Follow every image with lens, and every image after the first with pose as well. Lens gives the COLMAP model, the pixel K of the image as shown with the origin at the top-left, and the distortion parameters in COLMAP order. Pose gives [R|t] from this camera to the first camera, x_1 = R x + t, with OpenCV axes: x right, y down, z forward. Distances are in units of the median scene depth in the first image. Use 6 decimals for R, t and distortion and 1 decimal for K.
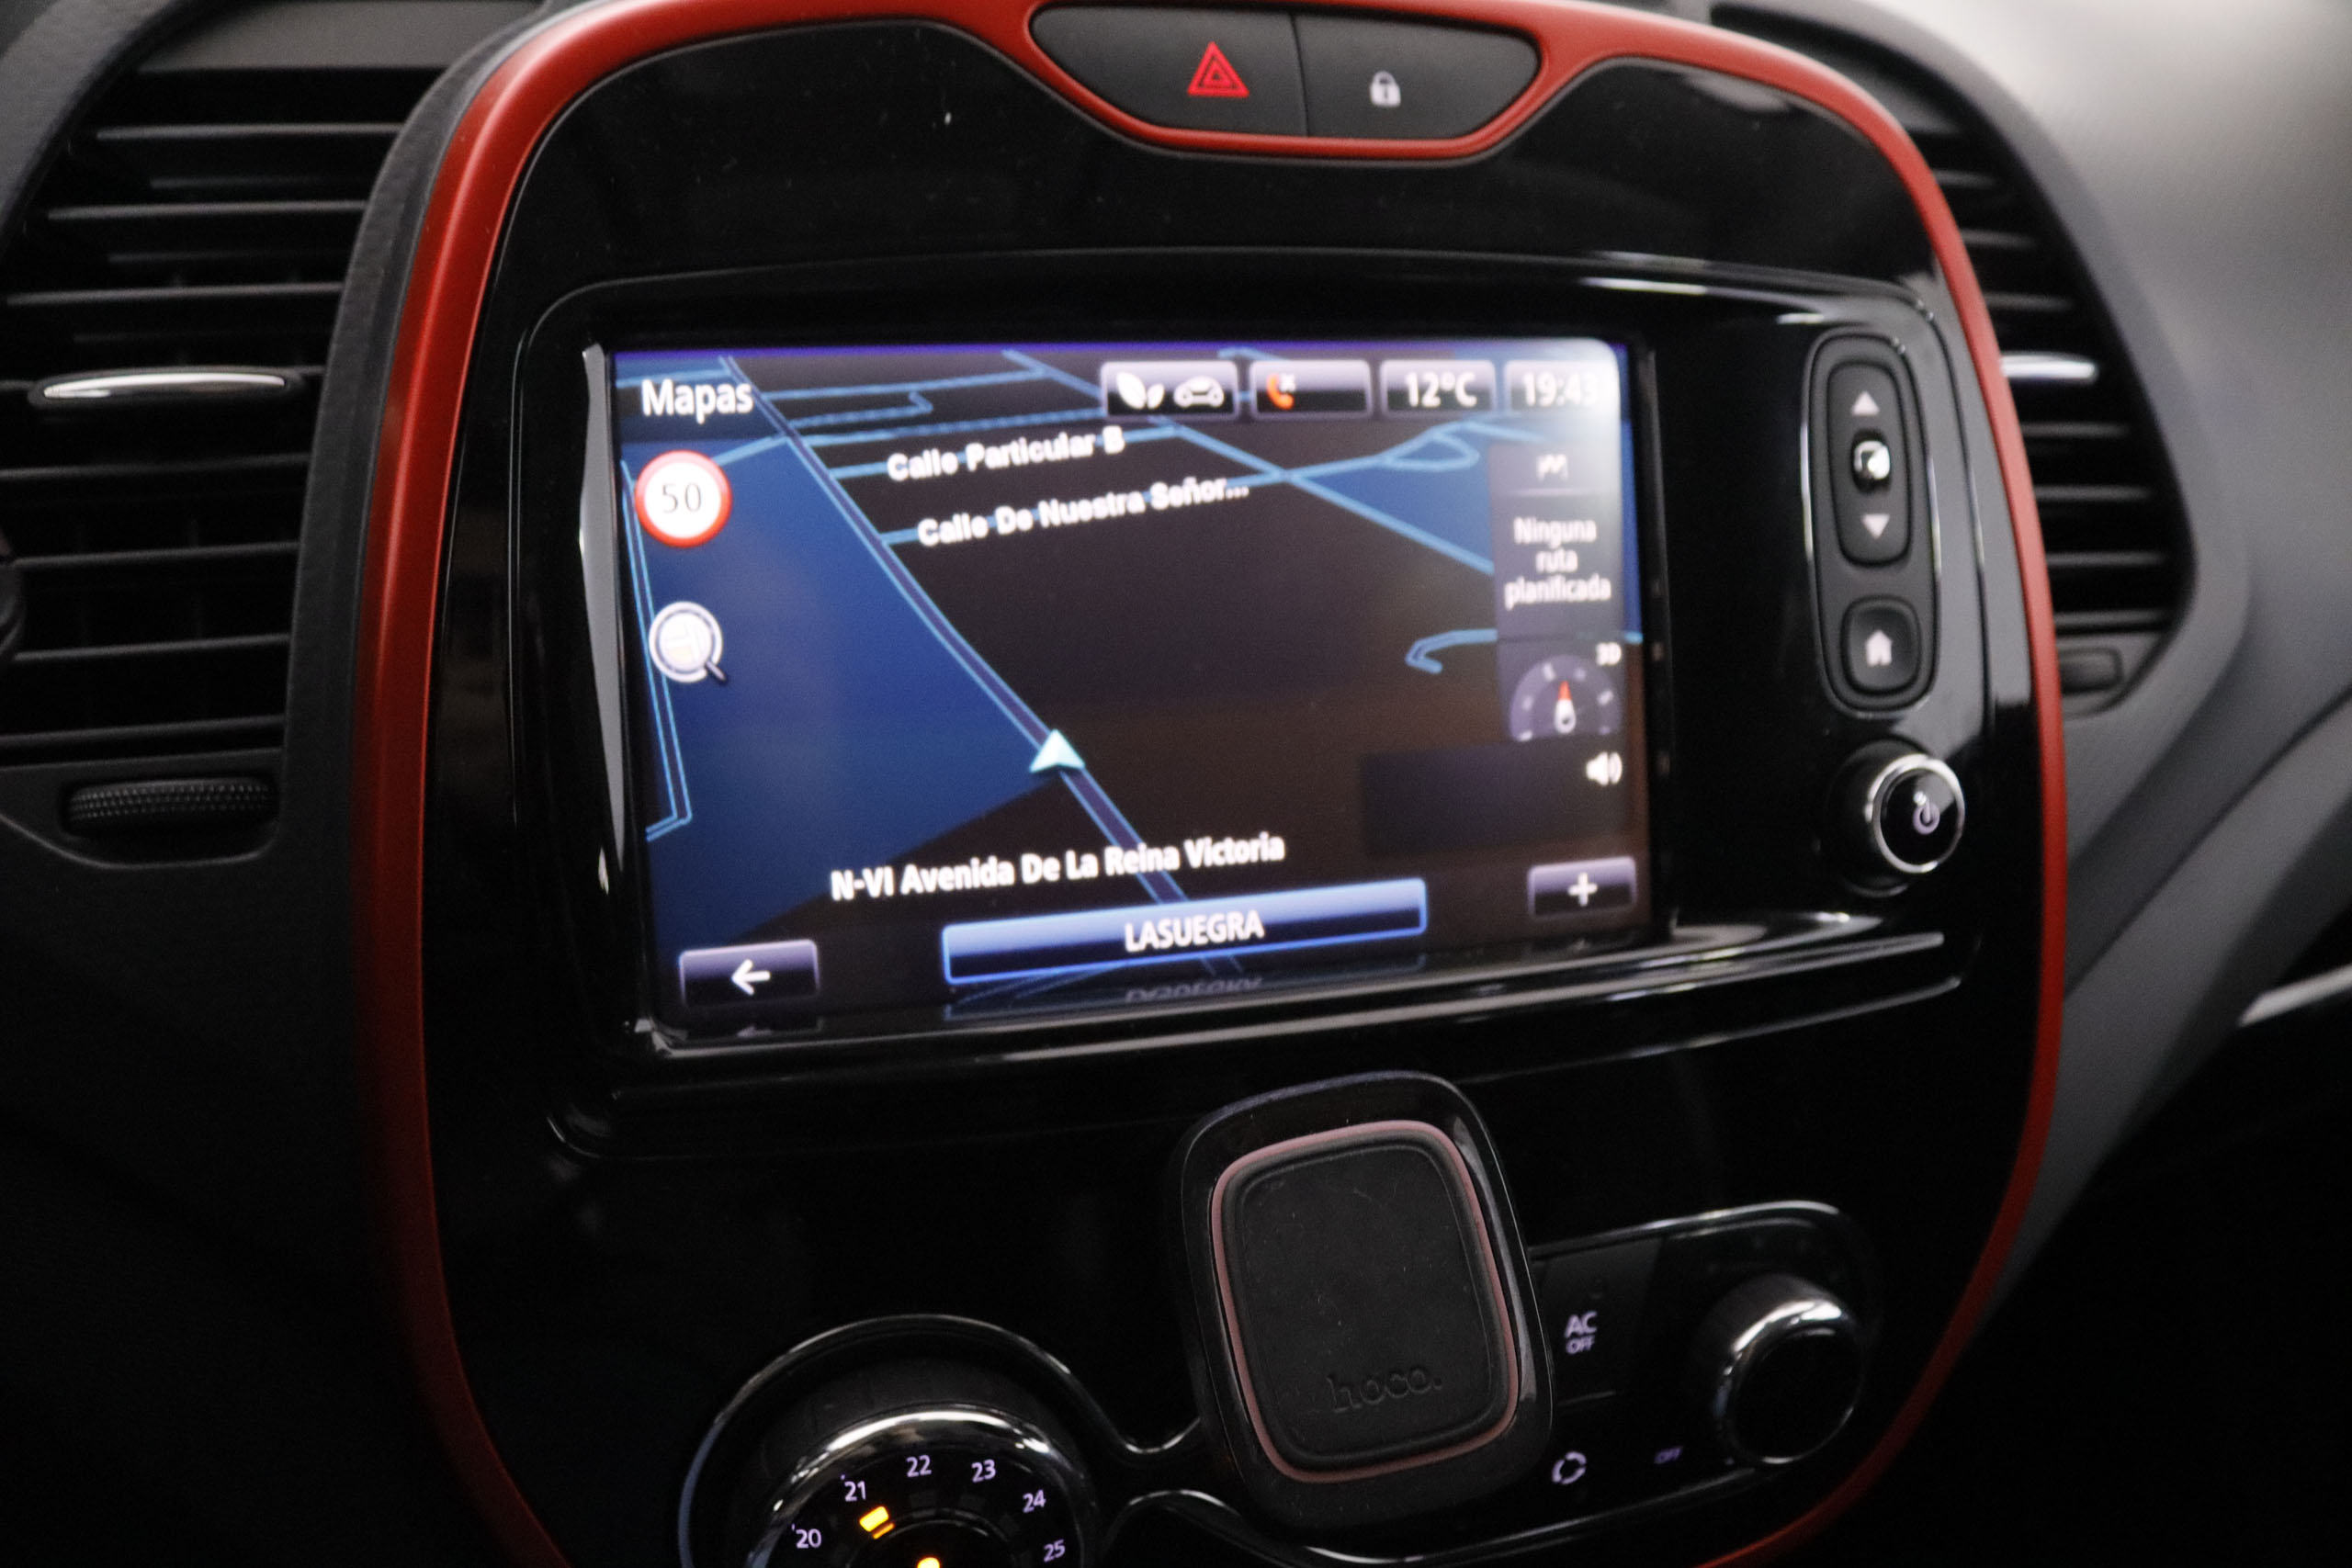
lens RADIAL K [[1892.3, 0, 1109.4], [0, 1892.3, 774.0], [0, 0, 1]] dist [-0.158155, 0.000280]
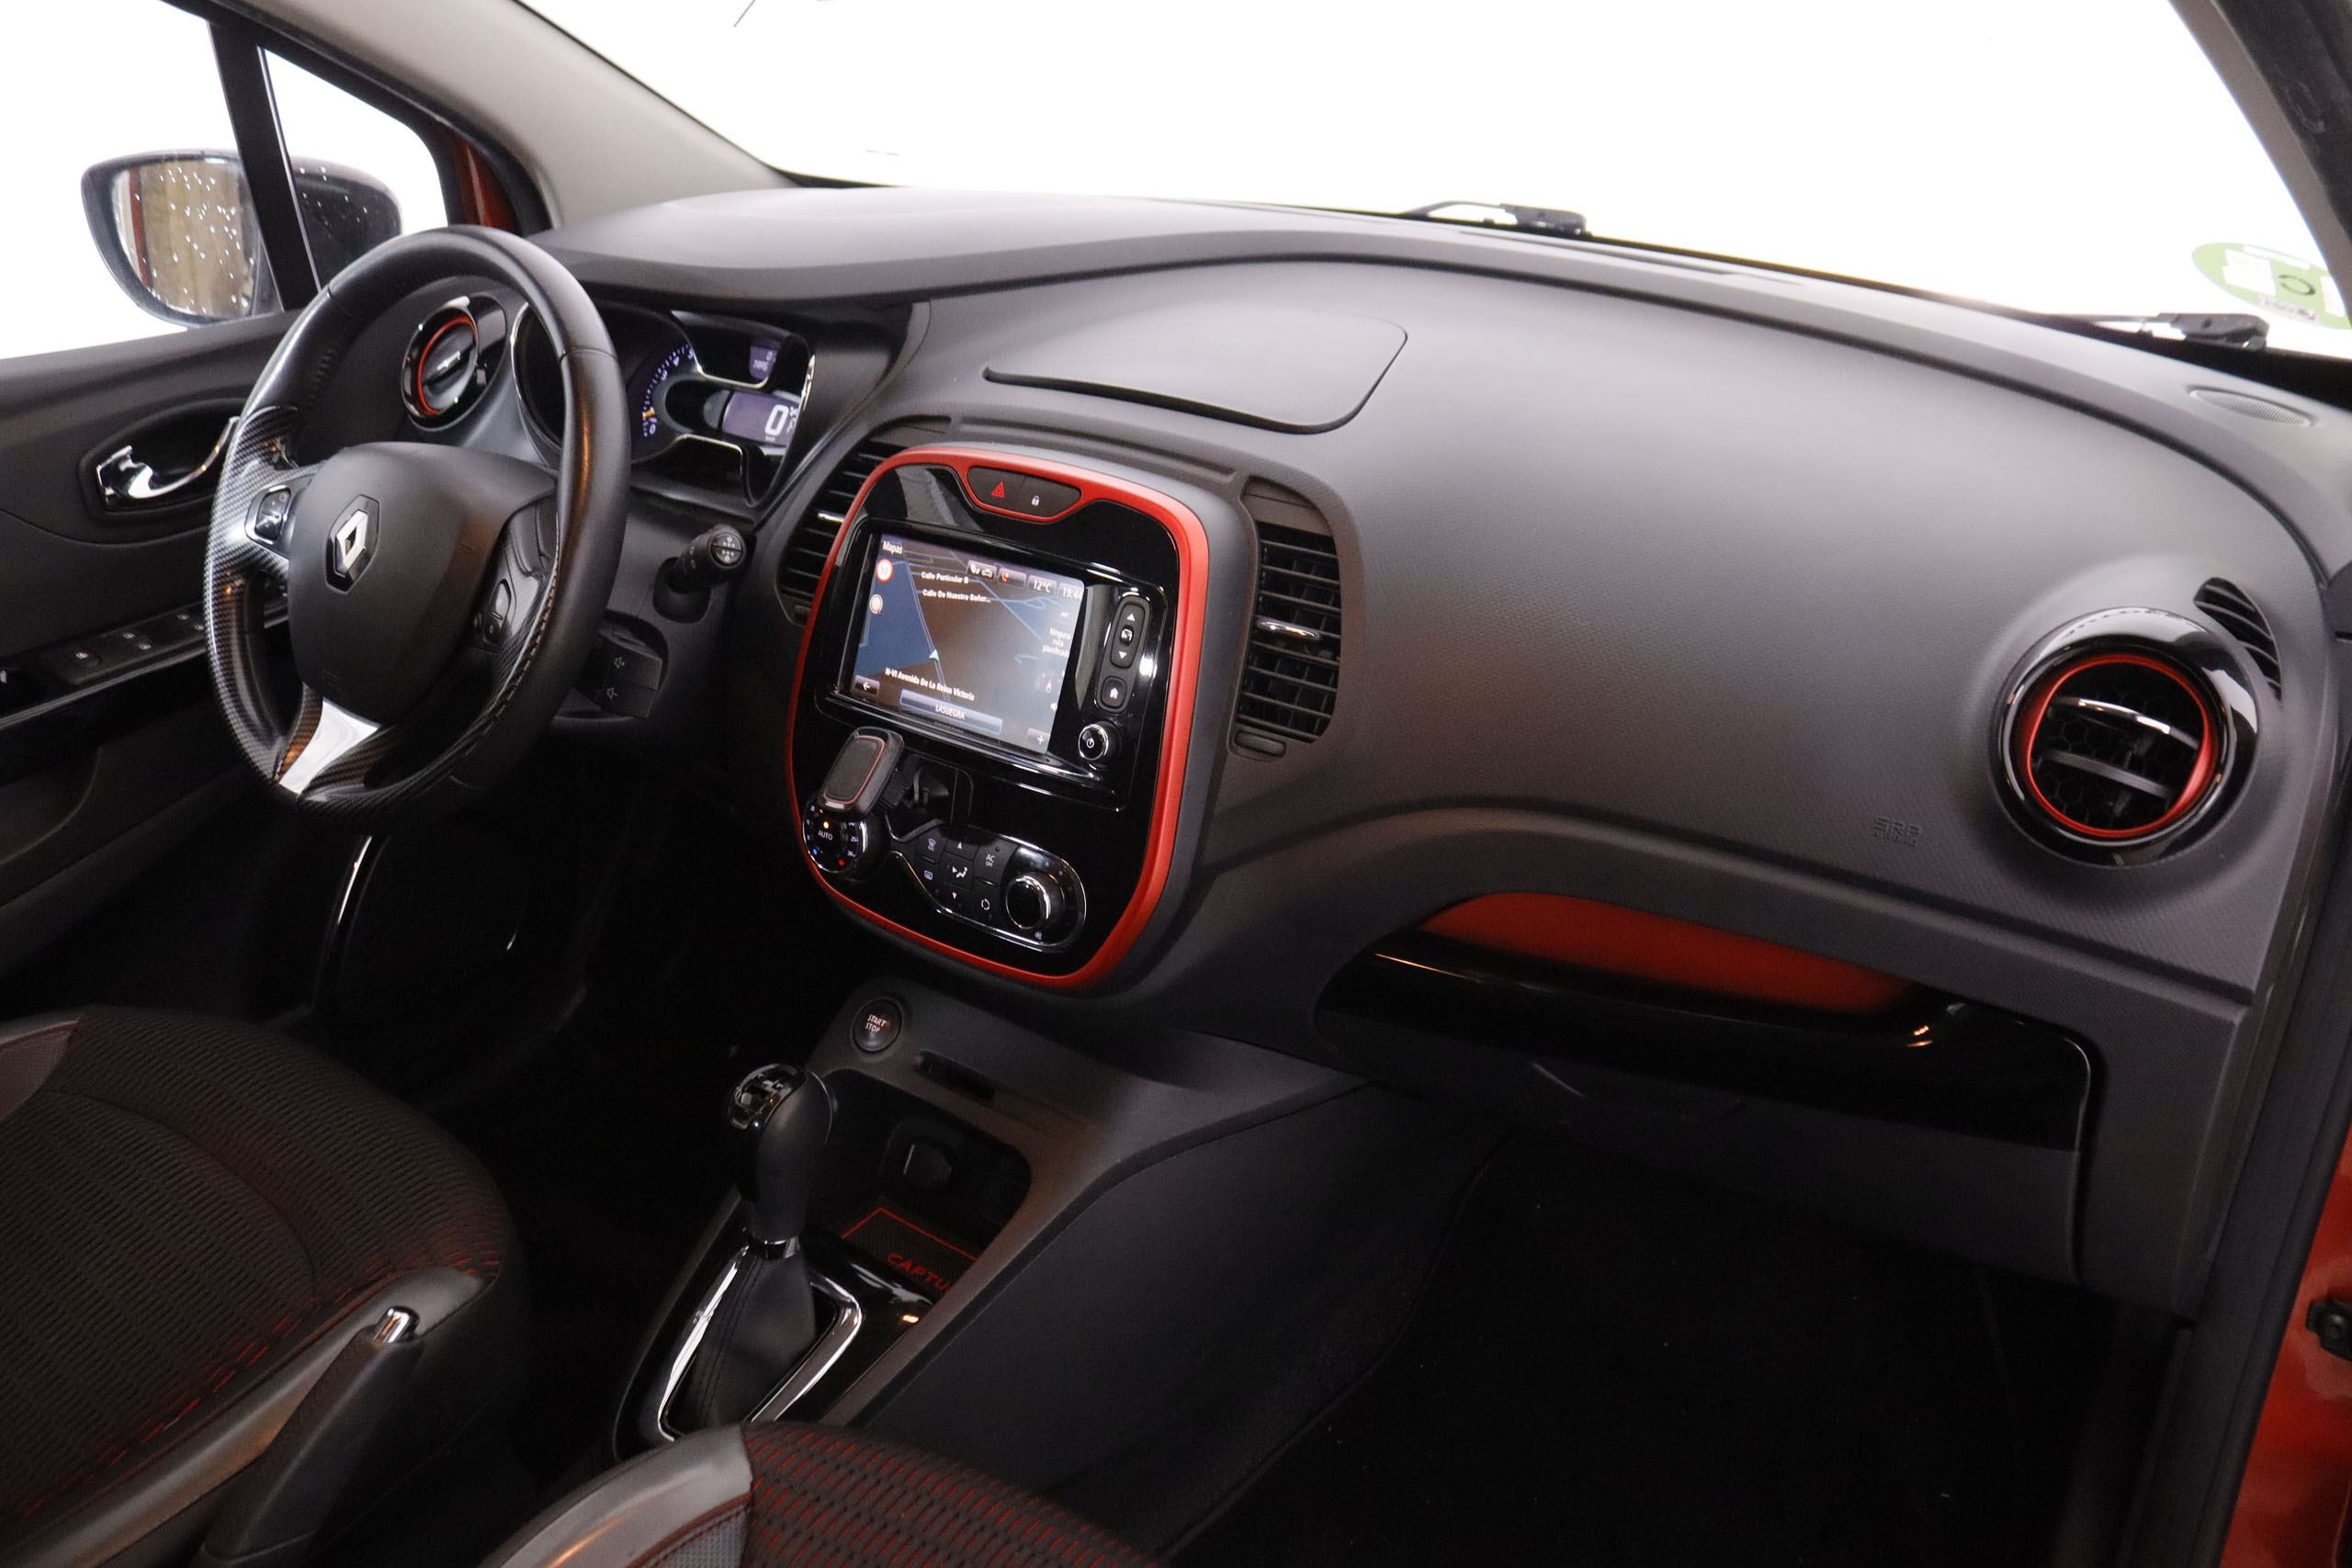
lens RADIAL K [[1928.0, 0, 1176.0], [0, 1928.0, 784.0], [0, 0, 1]] dist [0.002613, 0.103410]
pose [[0.578167, 0.281603, -0.765782, 3.350786], [-0.300299, 0.946115, 0.121191, -0.387905], [0.758646, 0.159895, 0.631578, -1.073699]]
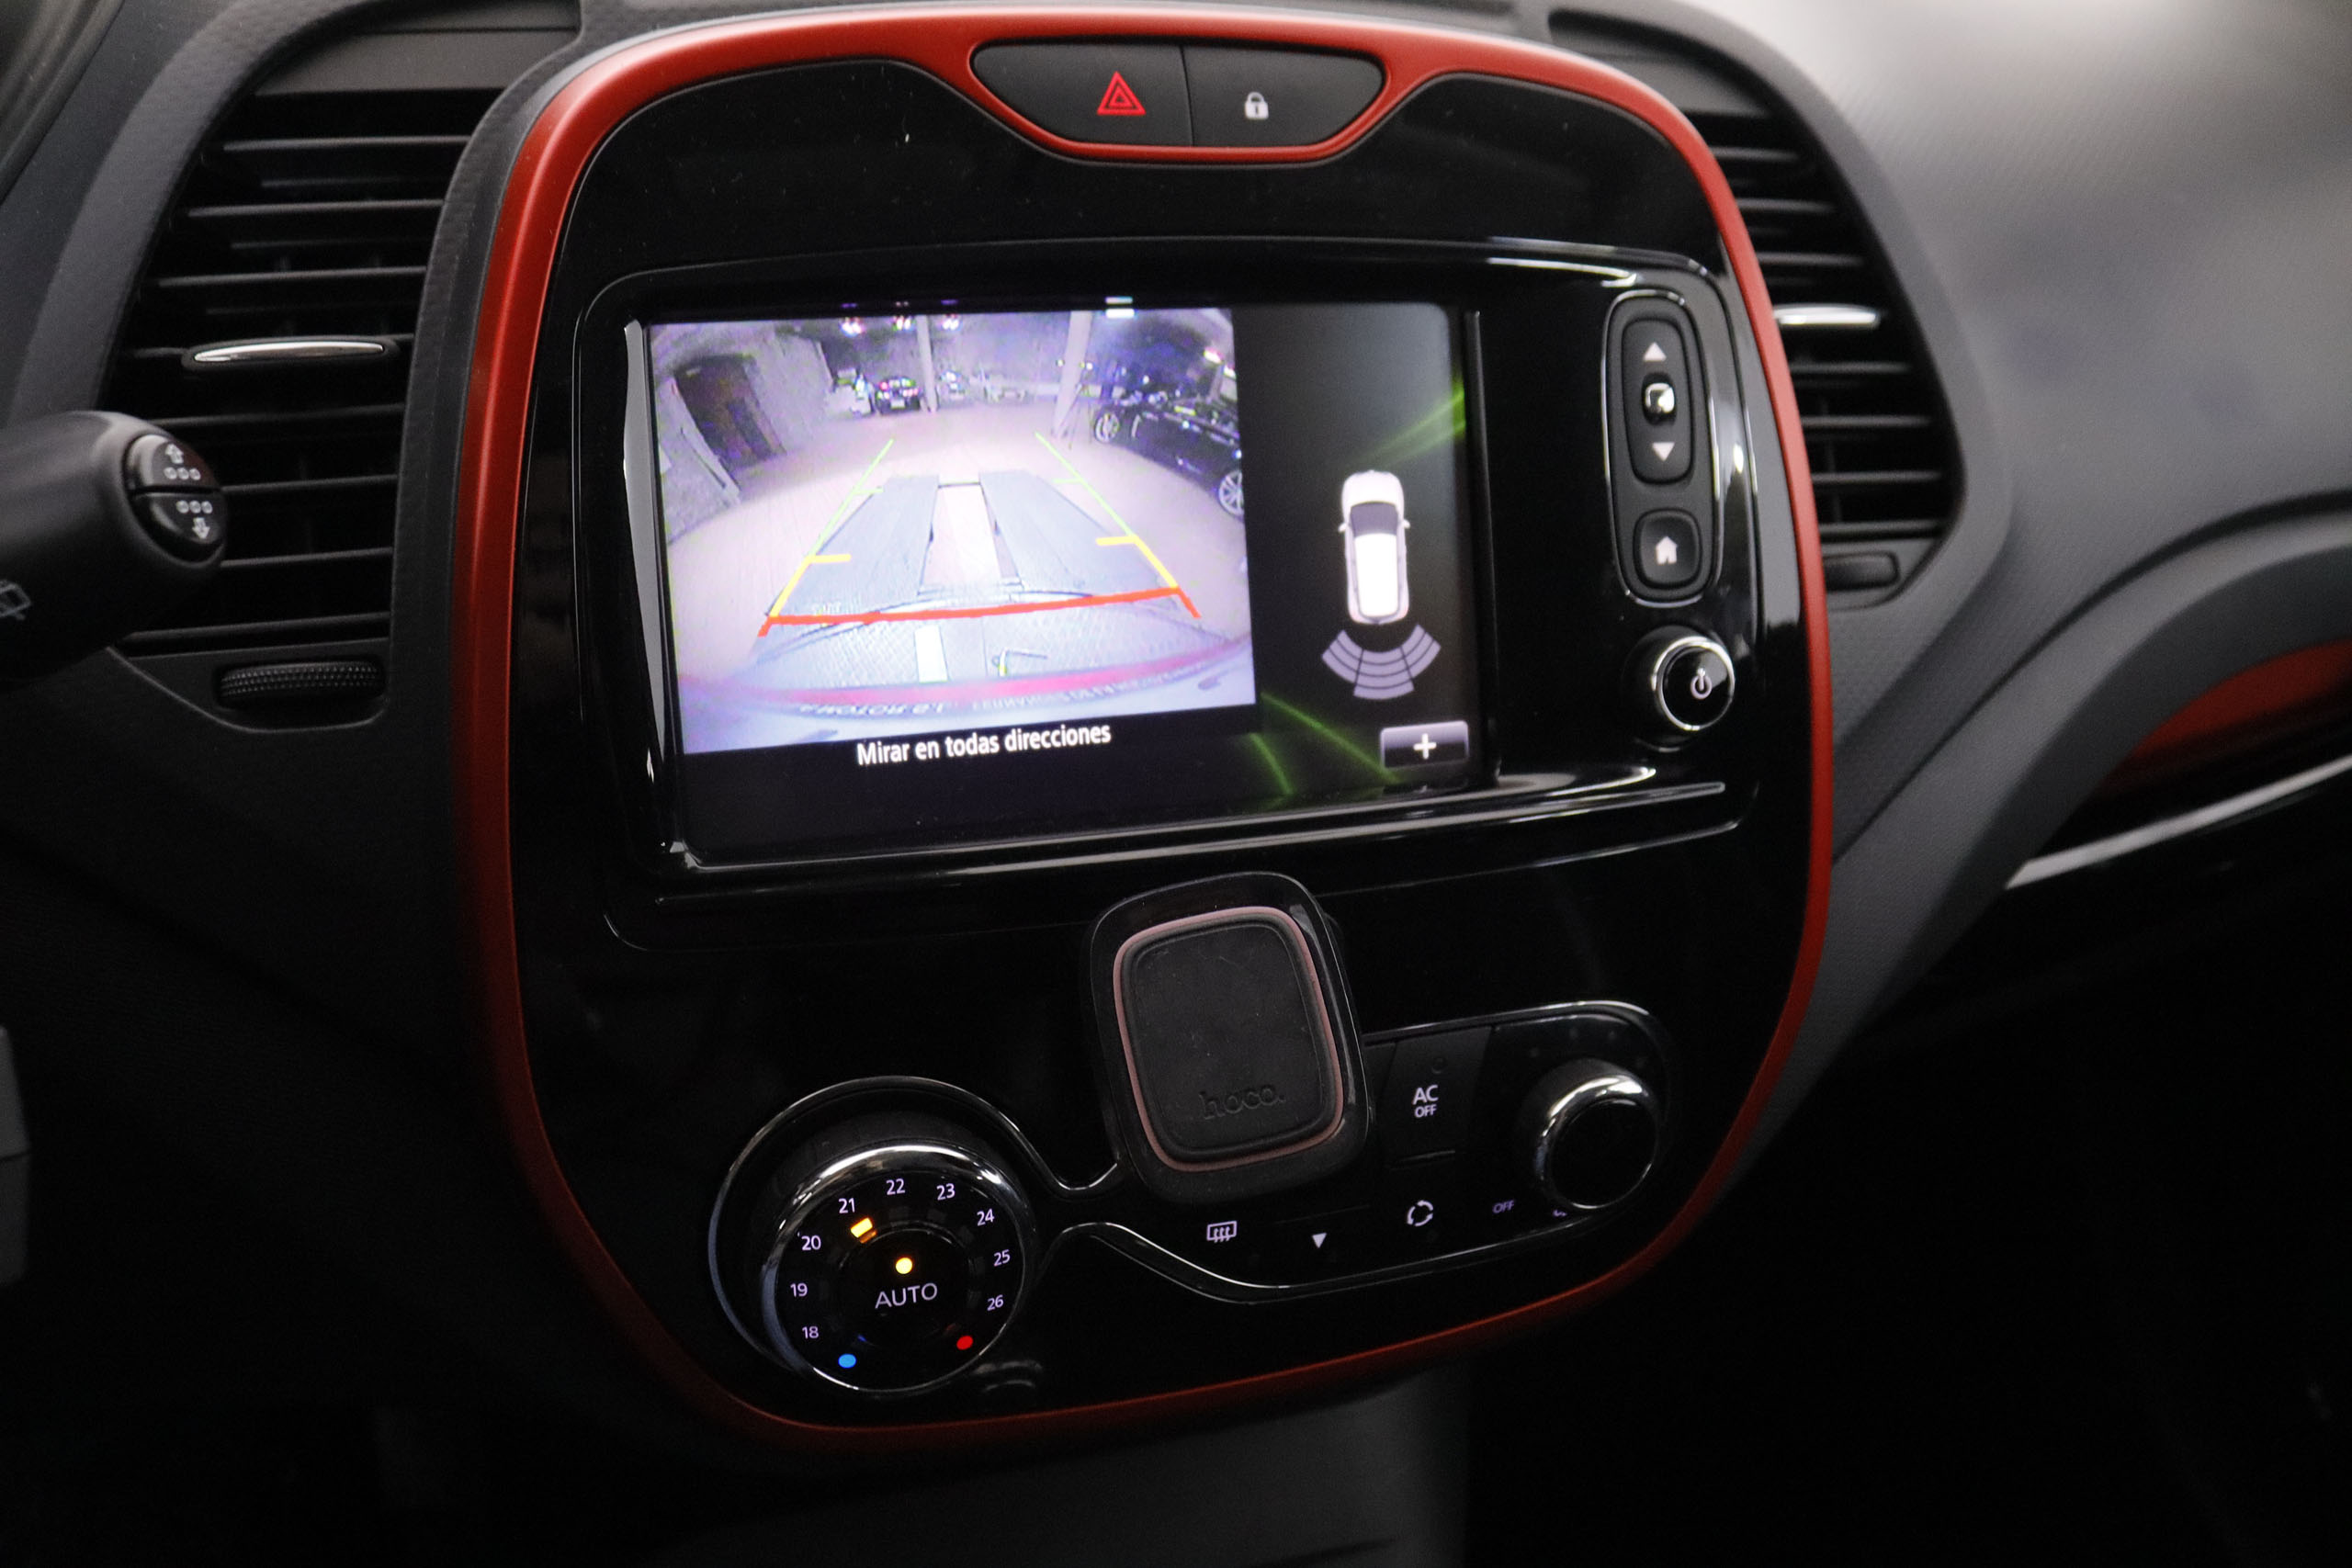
lens RADIAL K [[1967.1, 0, 1176.0], [0, 1967.1, 784.0], [0, 0, 1]] dist [-0.204789, 0.115582]
pose [[0.998750, -0.009897, 0.049005, 0.026475], [0.007600, 0.998873, 0.046842, 0.027622], [-0.049413, -0.046411, 0.997700, -0.321072]]
